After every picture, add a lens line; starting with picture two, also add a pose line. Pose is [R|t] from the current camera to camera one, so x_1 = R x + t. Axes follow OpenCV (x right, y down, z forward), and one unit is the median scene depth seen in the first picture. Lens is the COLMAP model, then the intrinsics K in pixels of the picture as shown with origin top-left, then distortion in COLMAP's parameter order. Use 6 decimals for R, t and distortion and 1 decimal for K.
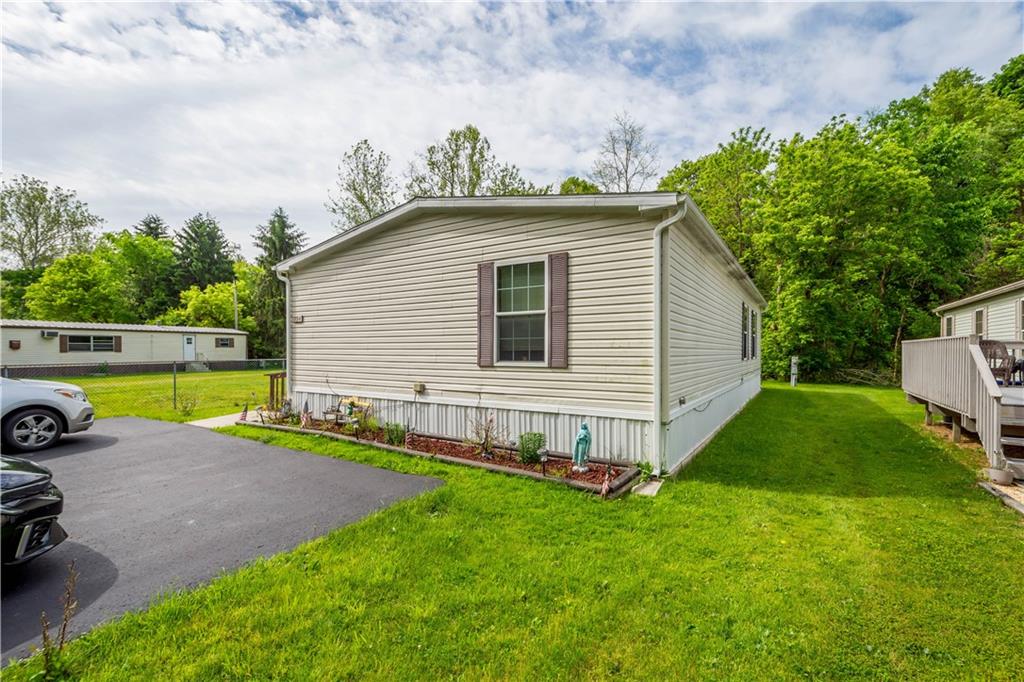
lens RADIAL K [[455.9, 0, 512.4], [0, 455.9, 346.6], [0, 0, 1]] dist [0.004225, -0.000976]
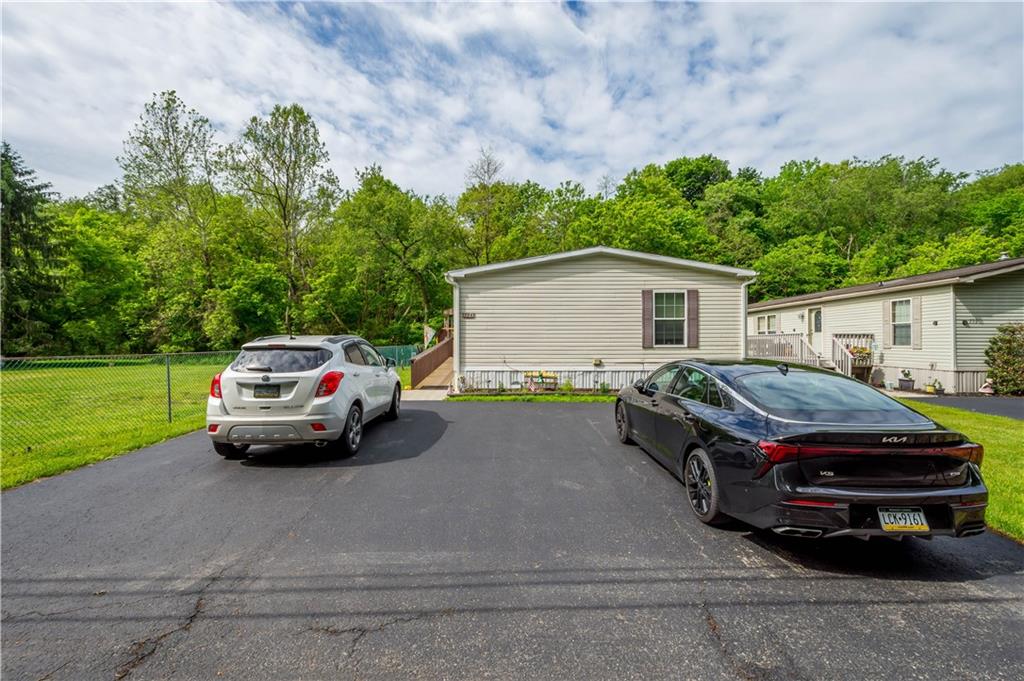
lens RADIAL K [[455.9, 0, 511.7], [0, 455.9, 339.4], [0, 0, 1]] dist [0.004225, -0.000976]
pose [[0.836668, 0.002163, 0.547706, -1.481432], [-0.001271, 0.999997, -0.002009, 0.014624], [-0.547709, 0.000985, 0.836669, -0.205848]]
